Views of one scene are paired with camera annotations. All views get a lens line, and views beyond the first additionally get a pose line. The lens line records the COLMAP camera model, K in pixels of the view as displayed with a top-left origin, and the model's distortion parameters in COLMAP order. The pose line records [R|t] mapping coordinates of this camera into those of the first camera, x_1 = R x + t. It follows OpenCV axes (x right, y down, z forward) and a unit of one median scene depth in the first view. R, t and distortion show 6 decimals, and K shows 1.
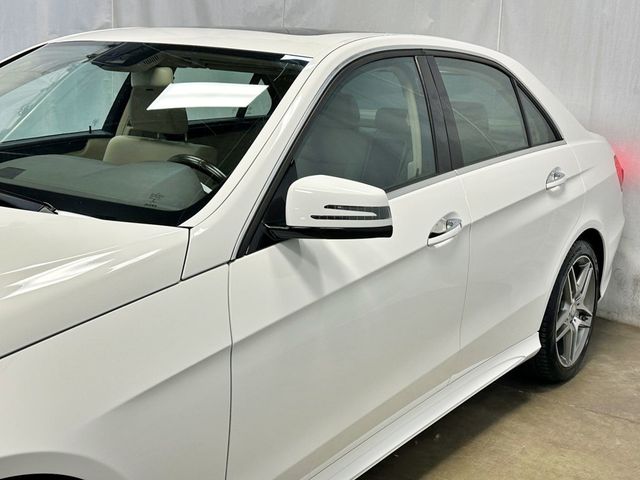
lens RADIAL K [[822.4, 0, 320.0], [0, 822.4, 240.0], [0, 0, 1]] dist [0.138120, -0.049725]
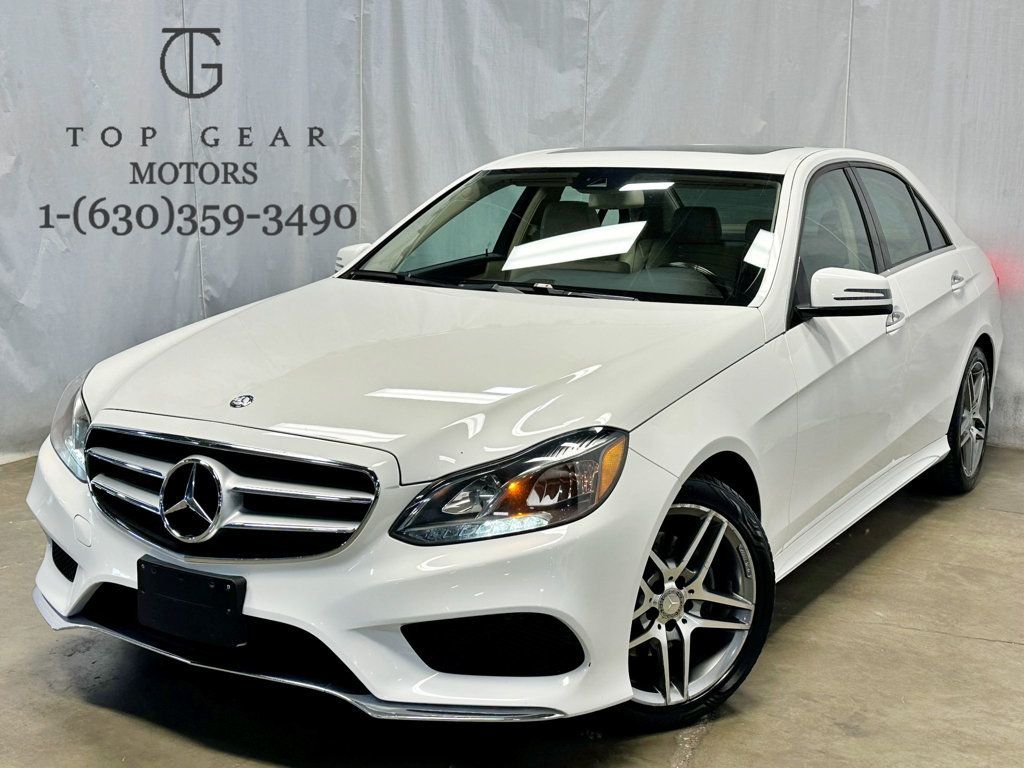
lens RADIAL K [[1299.4, 0, 501.7], [0, 1299.4, 386.7], [0, 0, 1]] dist [0.129018, -0.018157]
pose [[0.997294, -0.042119, 0.060256, -0.364924], [0.044688, 0.998120, -0.041945, 0.095183], [-0.058376, 0.044525, 0.997301, -0.555014]]
